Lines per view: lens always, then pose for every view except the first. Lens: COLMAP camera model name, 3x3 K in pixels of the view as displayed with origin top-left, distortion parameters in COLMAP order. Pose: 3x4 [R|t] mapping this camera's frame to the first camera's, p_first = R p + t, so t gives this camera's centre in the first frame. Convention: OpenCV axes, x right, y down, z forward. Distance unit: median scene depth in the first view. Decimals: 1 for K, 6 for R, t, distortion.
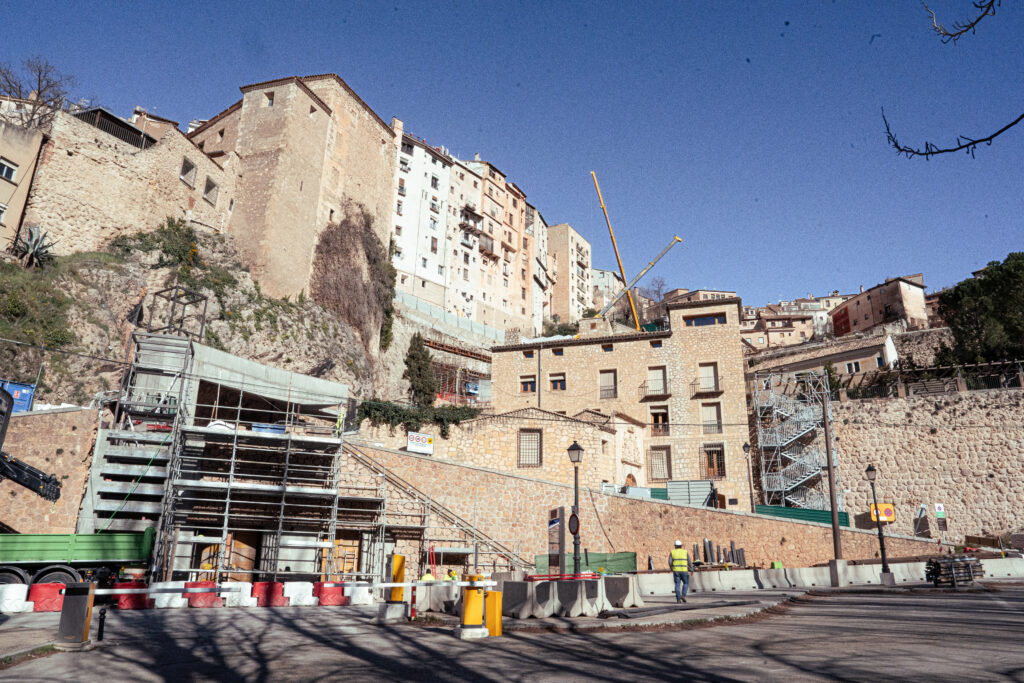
lens RADIAL K [[714.0, 0, 514.9], [0, 714.0, 341.3], [0, 0, 1]] dist [-0.091820, 0.033734]
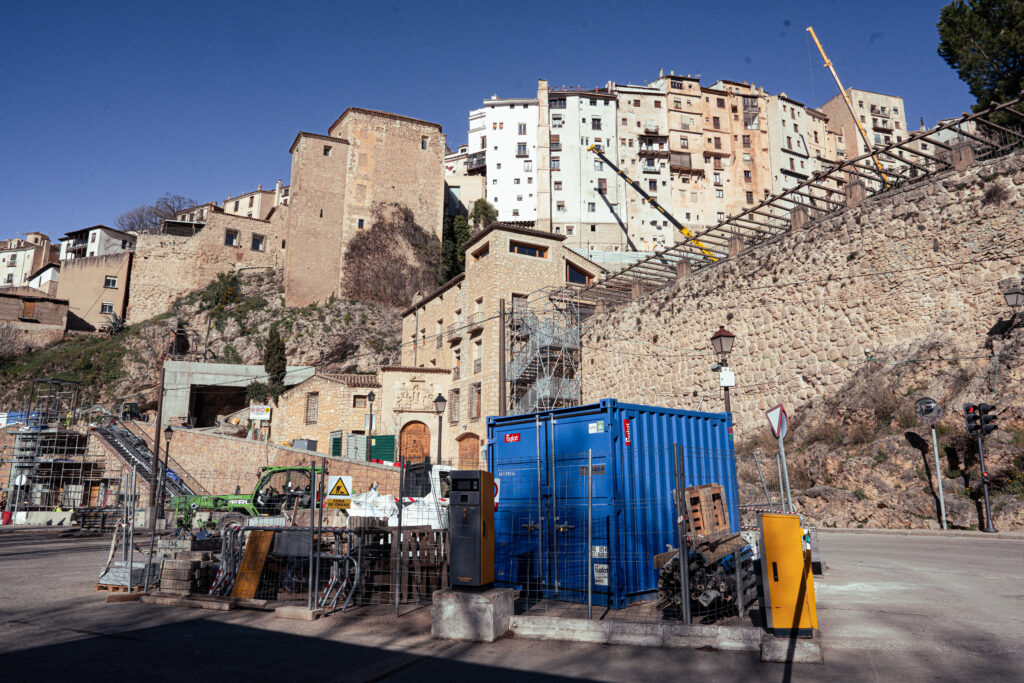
lens RADIAL K [[714.0, 0, 513.9], [0, 714.0, 345.7], [0, 0, 1]] dist [-0.091820, 0.033734]
pose [[0.701170, -0.145419, -0.698007, 0.744606], [0.218546, 0.975691, 0.016266, 0.065985], [0.678674, -0.163952, 0.715906, 0.251877]]
